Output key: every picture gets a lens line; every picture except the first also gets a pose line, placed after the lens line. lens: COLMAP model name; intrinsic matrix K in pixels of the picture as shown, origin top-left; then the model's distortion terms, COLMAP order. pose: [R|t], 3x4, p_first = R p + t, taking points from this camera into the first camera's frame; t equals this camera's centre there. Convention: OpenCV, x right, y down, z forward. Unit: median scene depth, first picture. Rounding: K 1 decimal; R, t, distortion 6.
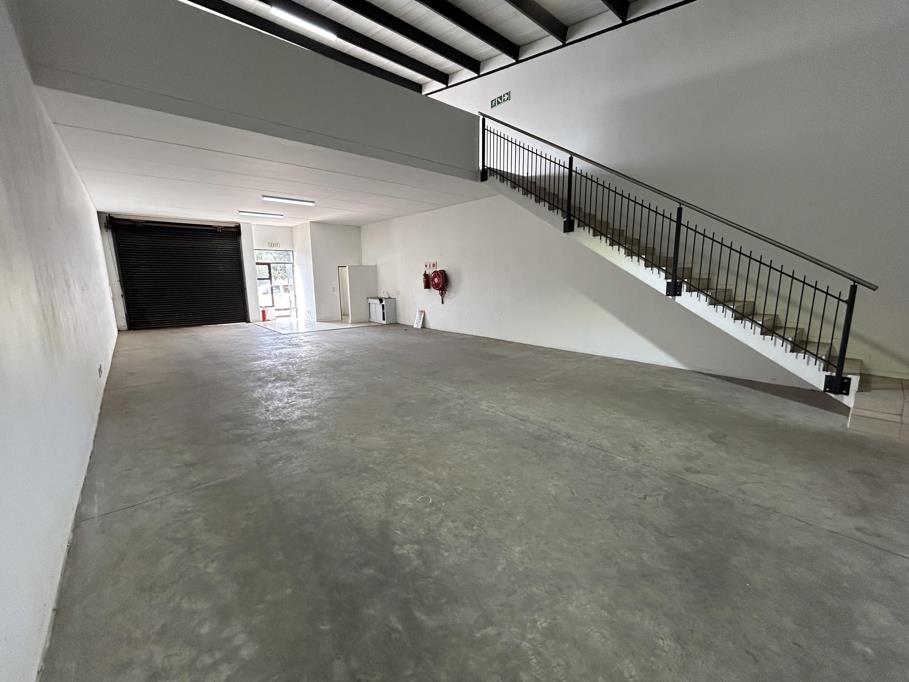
lens RADIAL K [[365.1, 0, 452.0], [0, 365.1, 344.9], [0, 0, 1]] dist [-0.000460, -0.000041]
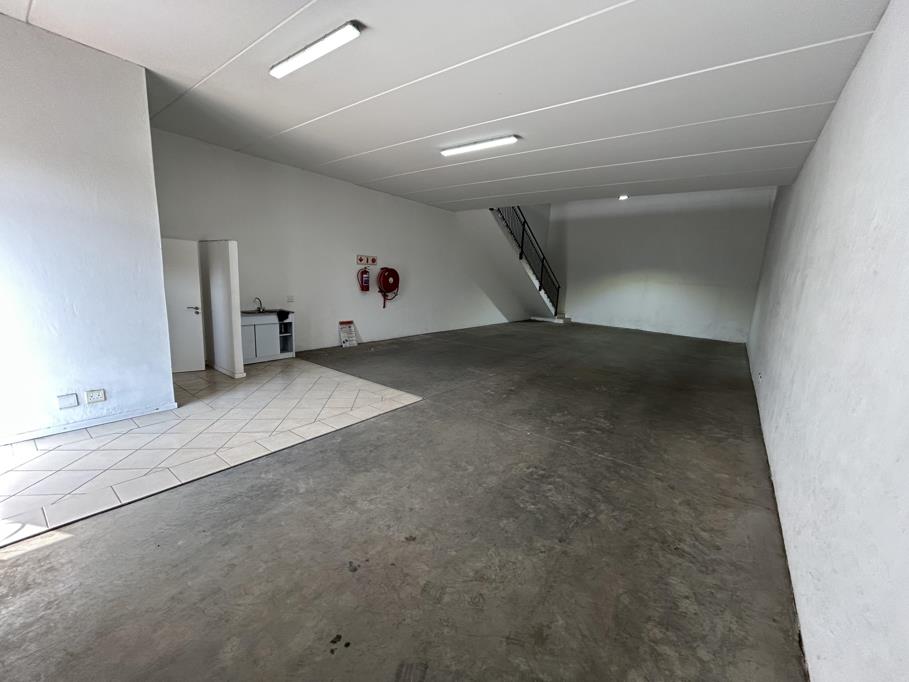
lens RADIAL K [[365.1, 0, 452.5], [0, 365.1, 342.2], [0, 0, 1]] dist [-0.000460, -0.000041]
pose [[-0.201066, -0.170983, 0.964540, -0.867999], [0.135912, 0.970256, 0.200328, -0.182995], [-0.970103, 0.171372, -0.171847, 1.006311]]
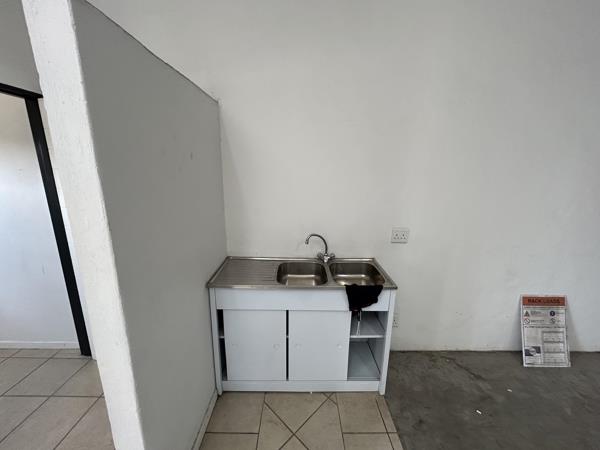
lens RADIAL K [[241.0, 0, 297.8], [0, 241.0, 221.7], [0, 0, 1]] dist [-0.000460, -0.000041]
pose [[0.652608, -0.151137, 0.742469, -0.349241], [0.116419, 0.988269, 0.098844, -0.203392], [-0.748698, 0.021932, 0.662548, 1.100264]]
